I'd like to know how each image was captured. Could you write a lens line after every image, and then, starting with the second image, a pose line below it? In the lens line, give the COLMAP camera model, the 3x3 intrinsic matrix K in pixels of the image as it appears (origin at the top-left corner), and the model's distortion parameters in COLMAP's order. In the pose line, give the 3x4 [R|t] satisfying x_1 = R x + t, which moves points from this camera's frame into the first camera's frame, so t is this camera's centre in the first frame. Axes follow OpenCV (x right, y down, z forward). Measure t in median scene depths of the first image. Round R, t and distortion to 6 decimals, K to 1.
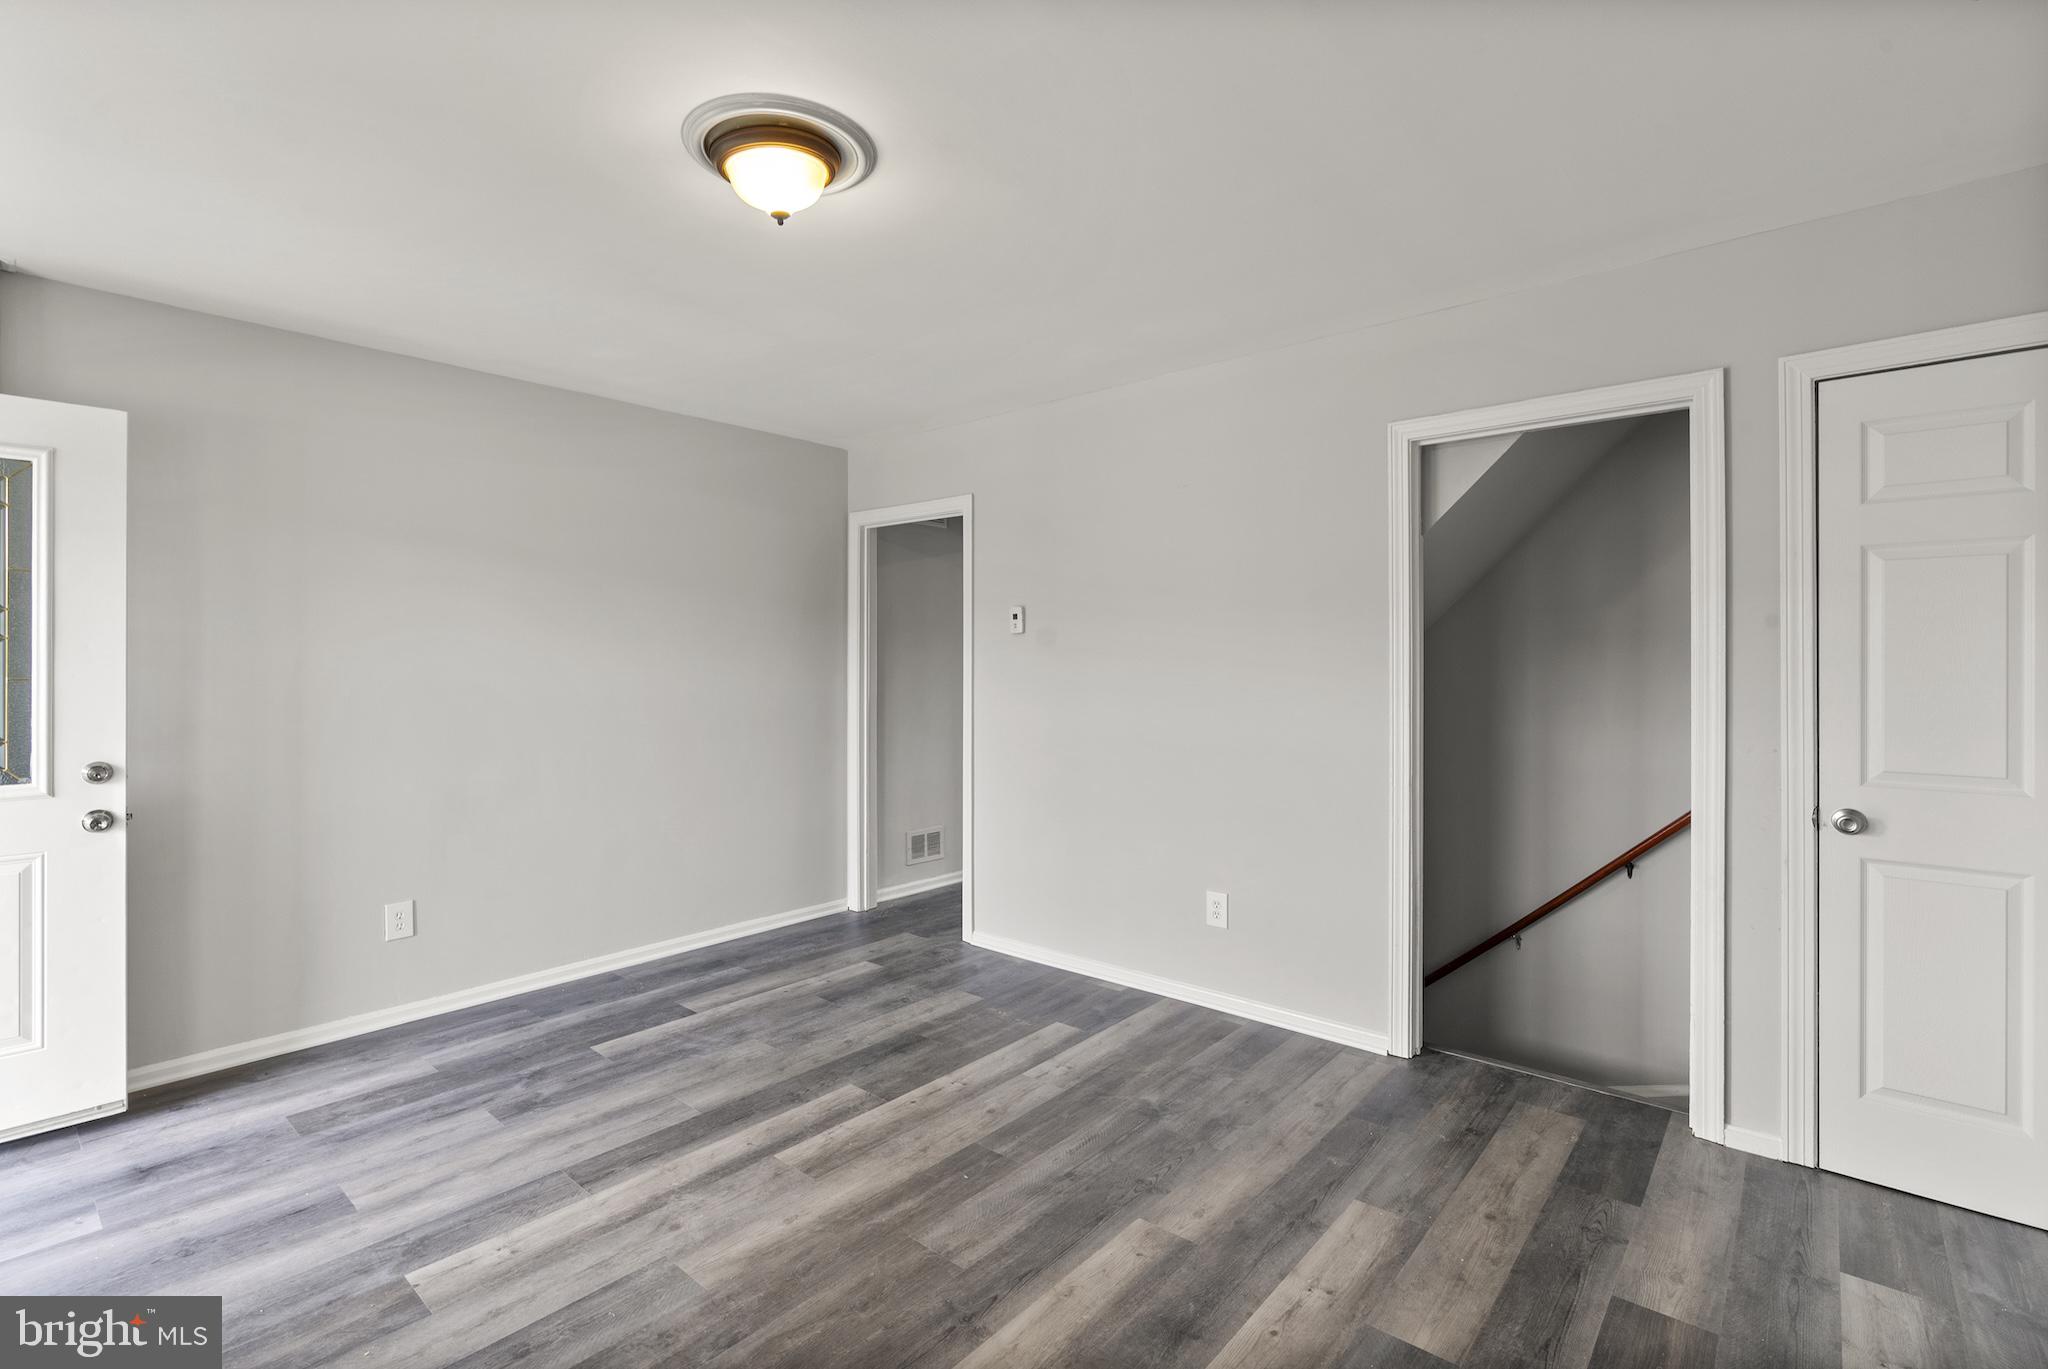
lens RADIAL K [[936.5, 0, 1019.5], [0, 936.5, 664.4], [0, 0, 1]] dist [0.000429, -0.000283]
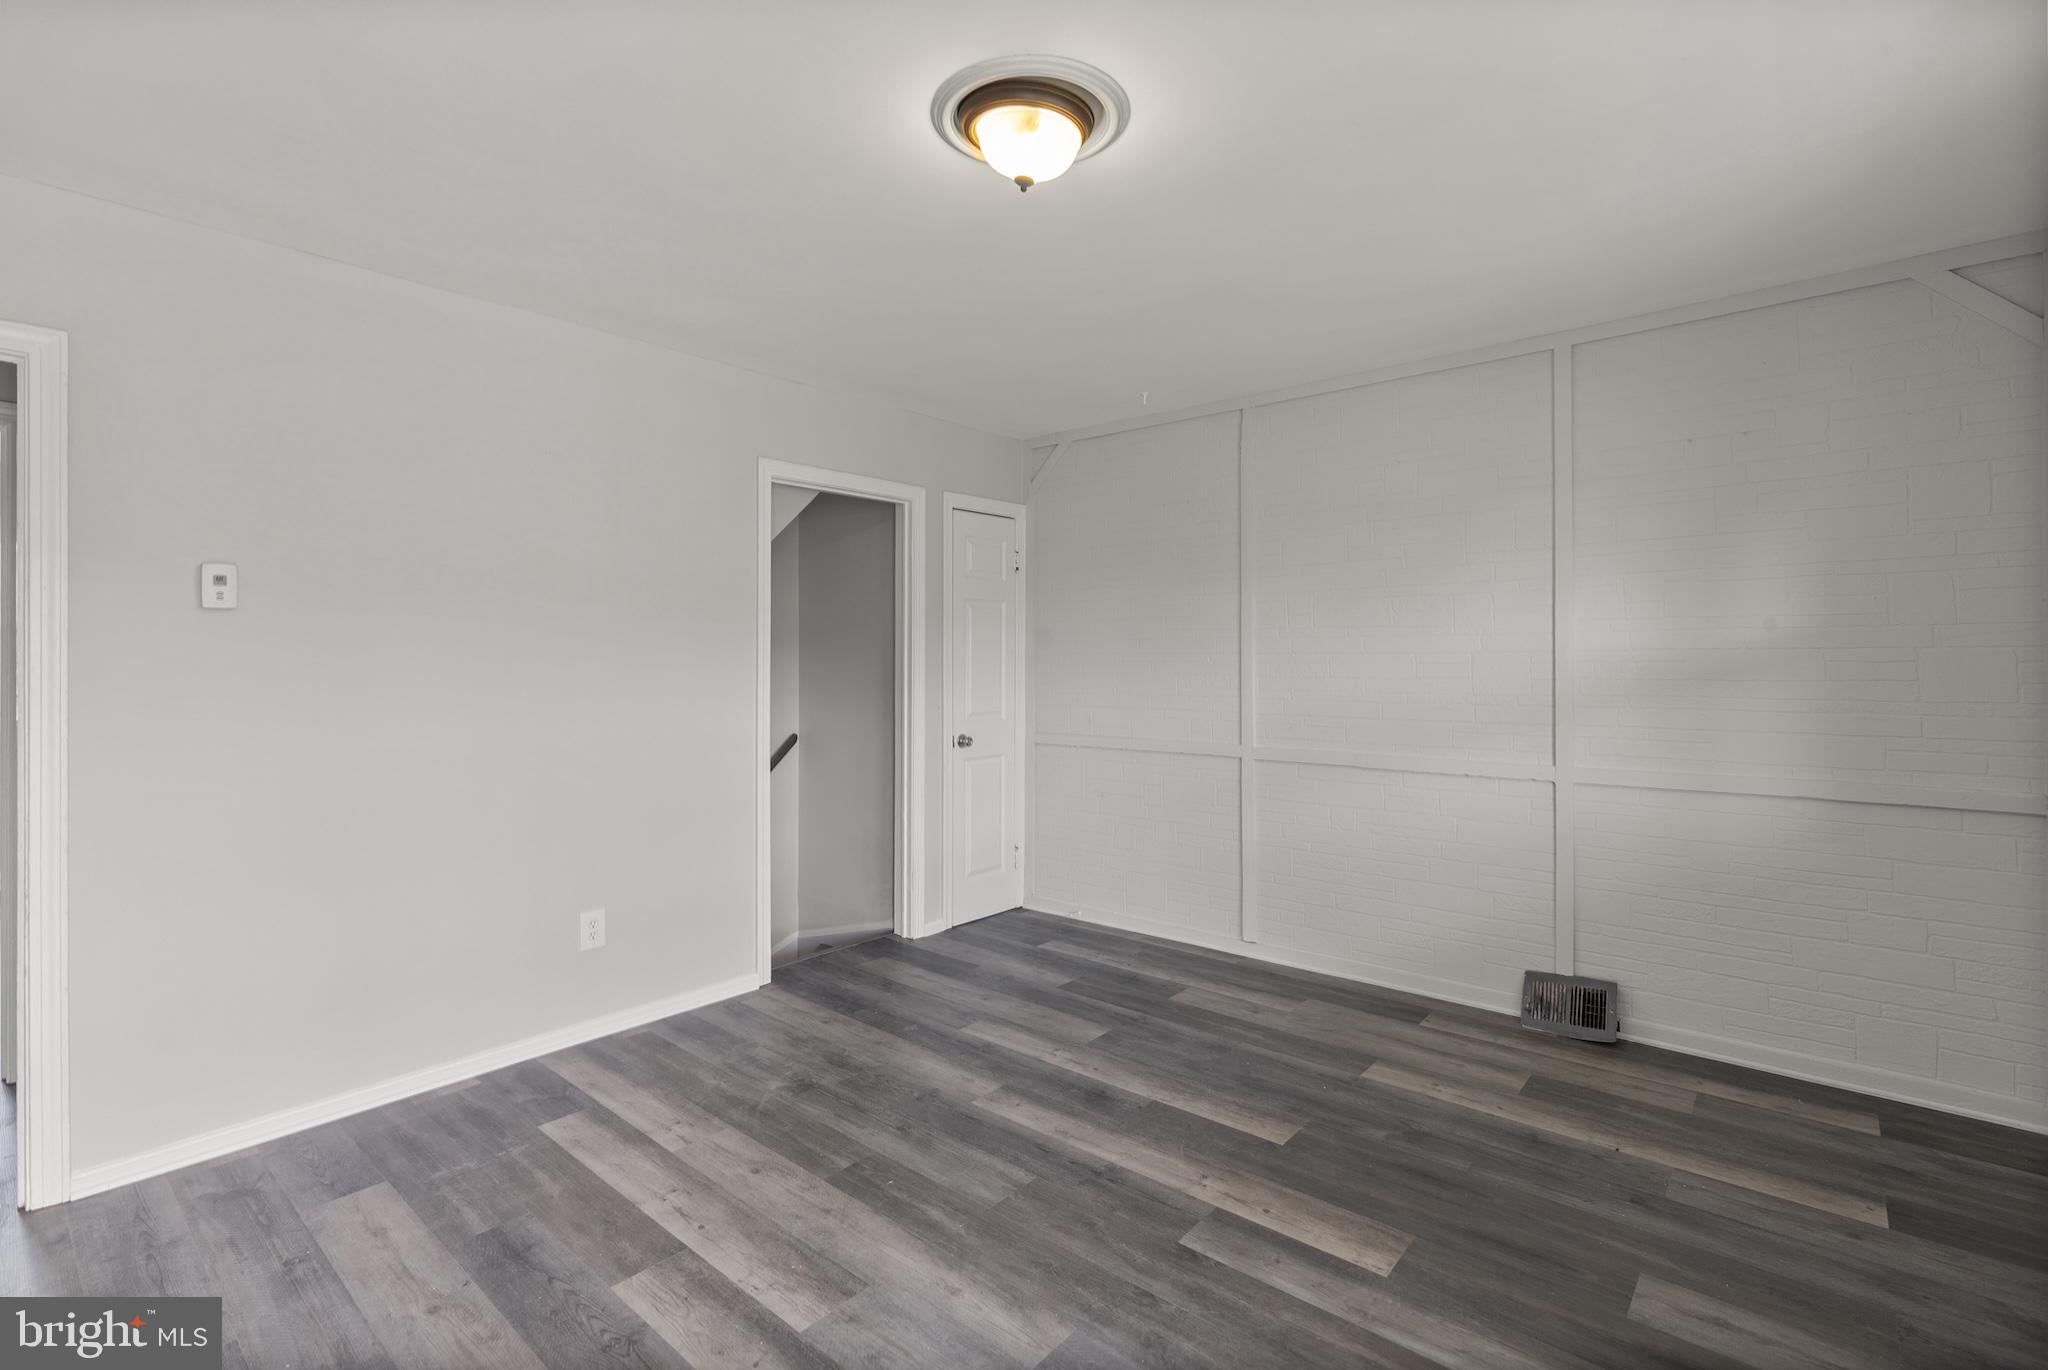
lens RADIAL K [[936.5, 0, 1019.0], [0, 936.5, 682.5], [0, 0, 1]] dist [0.000429, -0.000283]
pose [[-0.000536, -0.022183, 0.999754, -0.878891], [0.003350, 0.999748, 0.022185, 0.003853], [-0.999994, 0.003361, -0.000462, 0.742630]]
